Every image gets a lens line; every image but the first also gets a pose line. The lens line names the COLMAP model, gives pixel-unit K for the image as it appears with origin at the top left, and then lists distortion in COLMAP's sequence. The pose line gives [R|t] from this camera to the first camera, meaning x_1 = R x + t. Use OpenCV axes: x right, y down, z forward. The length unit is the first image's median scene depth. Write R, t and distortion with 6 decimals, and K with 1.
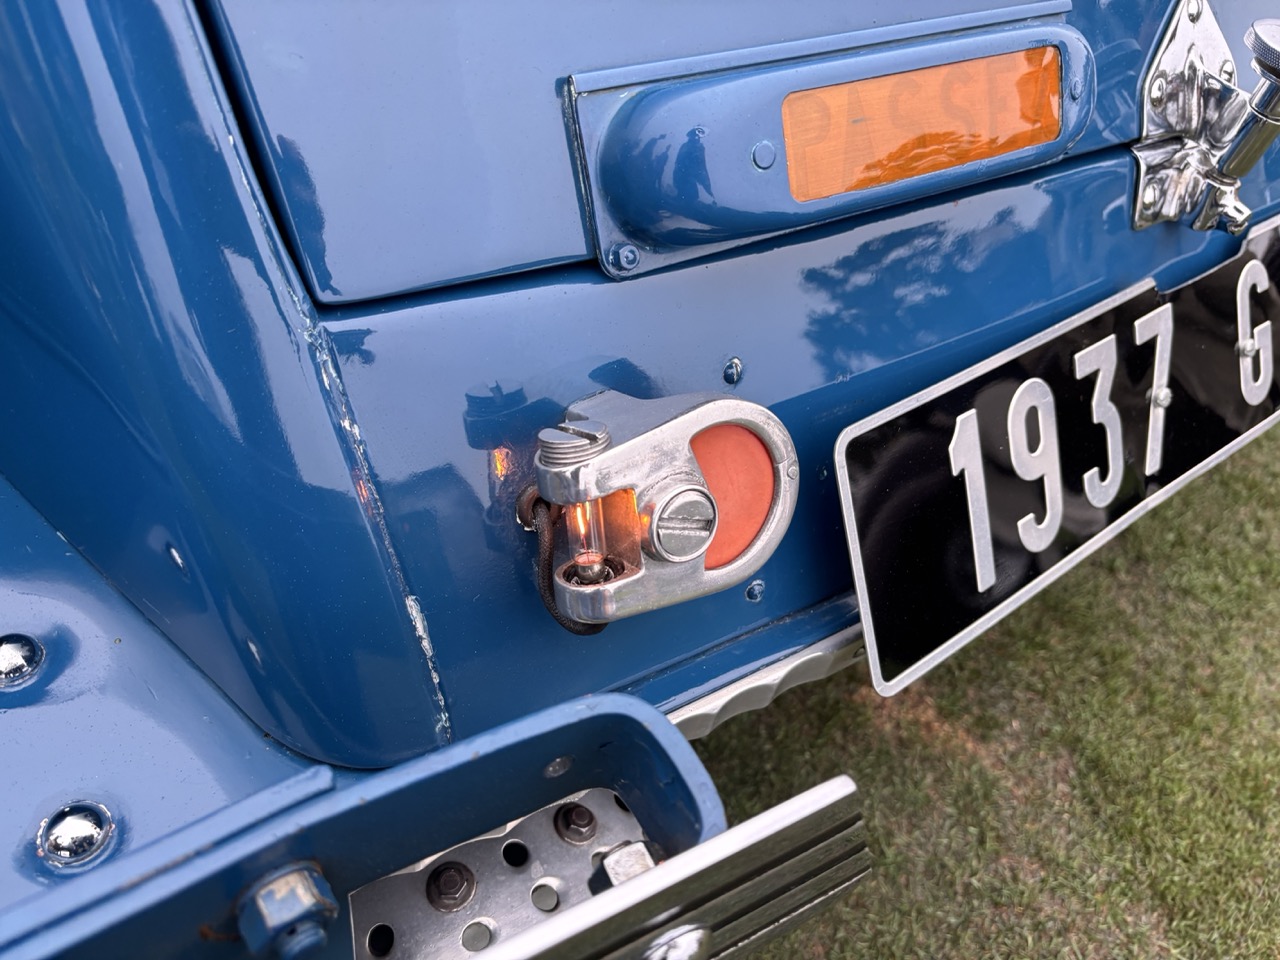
lens RADIAL K [[1024.9, 0, 640.0], [0, 1024.9, 480.0], [0, 0, 1]] dist [0.002513, -0.000718]
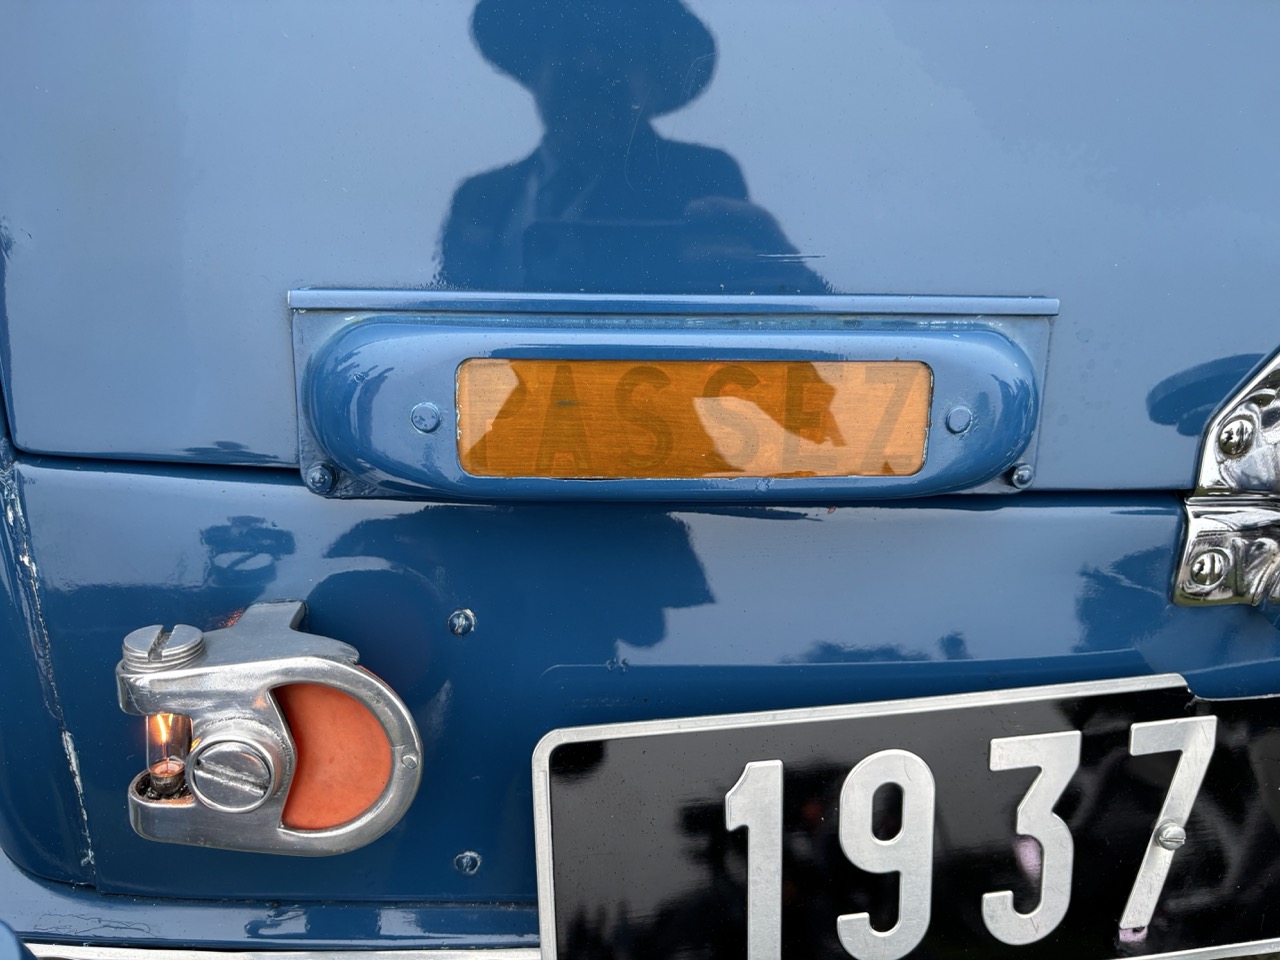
lens RADIAL K [[1024.9, 0, 640.0], [0, 1024.9, 480.0], [0, 0, 1]] dist [0.002513, -0.000718]
pose [[0.865769, 0.279729, -0.414965, 0.621823], [-0.311149, 0.950323, -0.008556, -0.292984], [0.391957, 0.136523, 0.909797, 0.245340]]
